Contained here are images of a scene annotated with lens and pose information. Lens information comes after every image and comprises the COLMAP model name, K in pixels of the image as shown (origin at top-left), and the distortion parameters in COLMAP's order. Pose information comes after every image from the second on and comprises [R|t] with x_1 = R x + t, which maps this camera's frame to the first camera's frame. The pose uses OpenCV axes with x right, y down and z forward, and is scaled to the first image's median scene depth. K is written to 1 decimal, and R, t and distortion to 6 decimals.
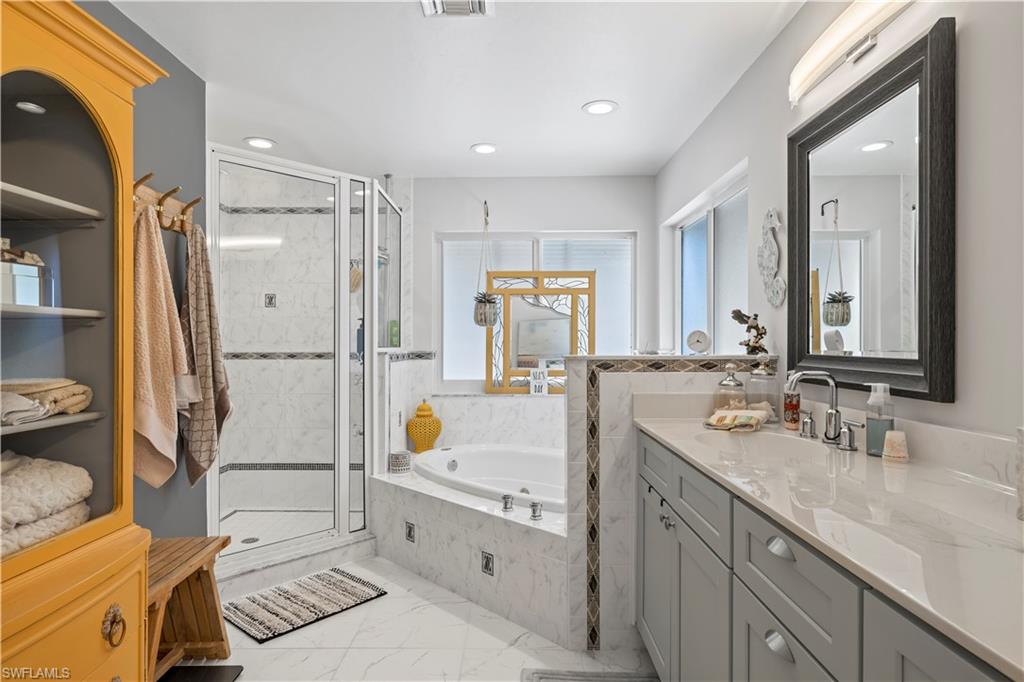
lens RADIAL K [[578.5, 0, 512.8], [0, 578.5, 346.3], [0, 0, 1]] dist [-0.002372, -0.000418]
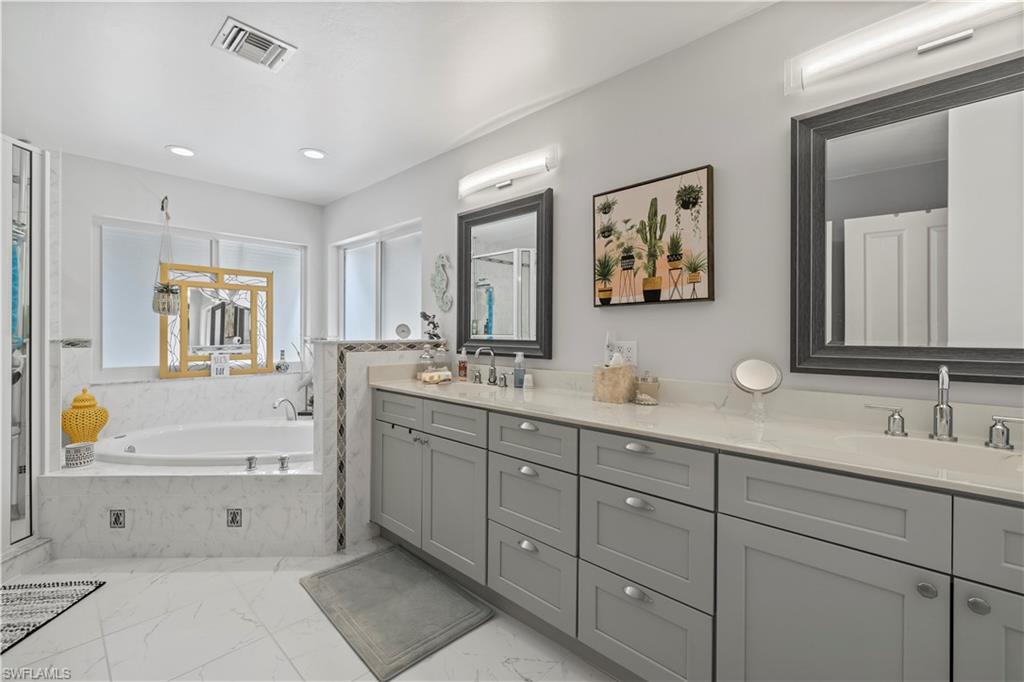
lens RADIAL K [[454.5, 0, 512.0], [0, 454.5, 341.0], [0, 0, 1]] dist [0.001439, -0.000185]
pose [[0.667319, -0.008615, 0.744722, -0.394555], [-0.001681, 0.999913, 0.013073, 0.001803], [-0.744770, -0.009975, 0.667246, -0.041979]]
